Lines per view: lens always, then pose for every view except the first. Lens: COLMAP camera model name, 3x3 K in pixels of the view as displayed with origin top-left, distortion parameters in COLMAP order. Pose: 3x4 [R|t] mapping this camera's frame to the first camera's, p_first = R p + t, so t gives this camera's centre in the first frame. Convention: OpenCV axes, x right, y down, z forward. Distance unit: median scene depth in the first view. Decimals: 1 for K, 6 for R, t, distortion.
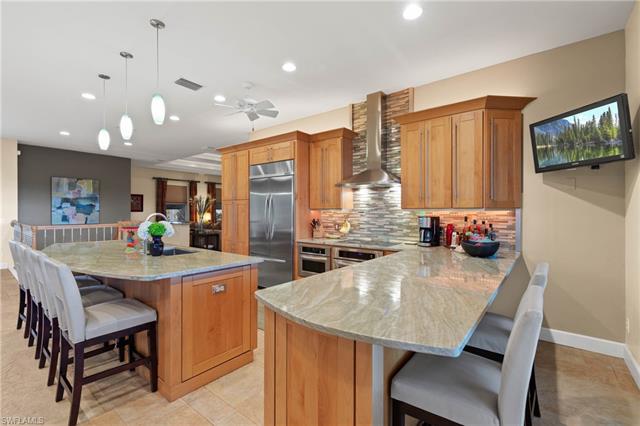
lens RADIAL K [[287.0, 0, 318.8], [0, 287.0, 211.4], [0, 0, 1]] dist [-0.000268, 0.000208]
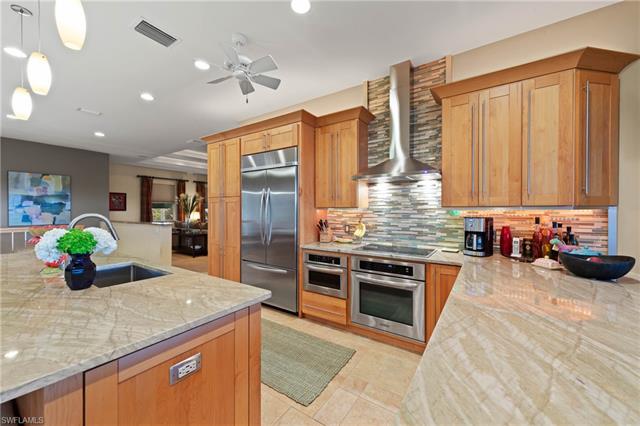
lens RADIAL K [[249.1, 0, 319.6], [0, 249.1, 212.2], [0, 0, 1]] dist [0.000923, -0.000272]
pose [[0.996910, -0.001480, 0.078545, -0.082993], [0.000864, 0.999969, 0.007870, -0.000872], [-0.078554, -0.007778, 0.996880, 0.303127]]
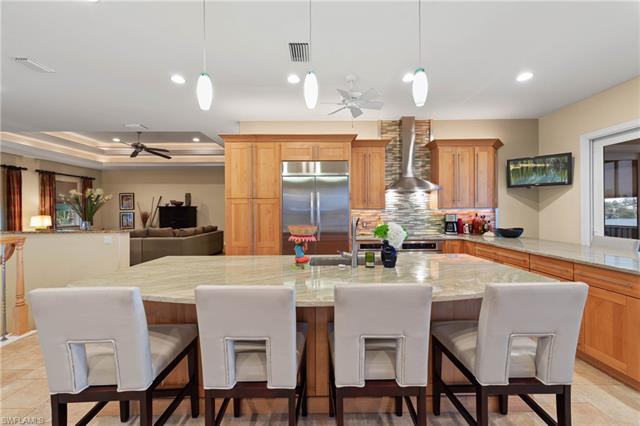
lens RADIAL K [[249.1, 0, 322.1], [0, 249.1, 213.2], [0, 0, 1]] dist [0.000923, -0.000272]
pose [[0.771662, -0.013719, 0.635885, -0.761133], [0.009476, 0.999904, 0.010073, -0.002892], [-0.635963, -0.001748, 0.771718, 0.378891]]
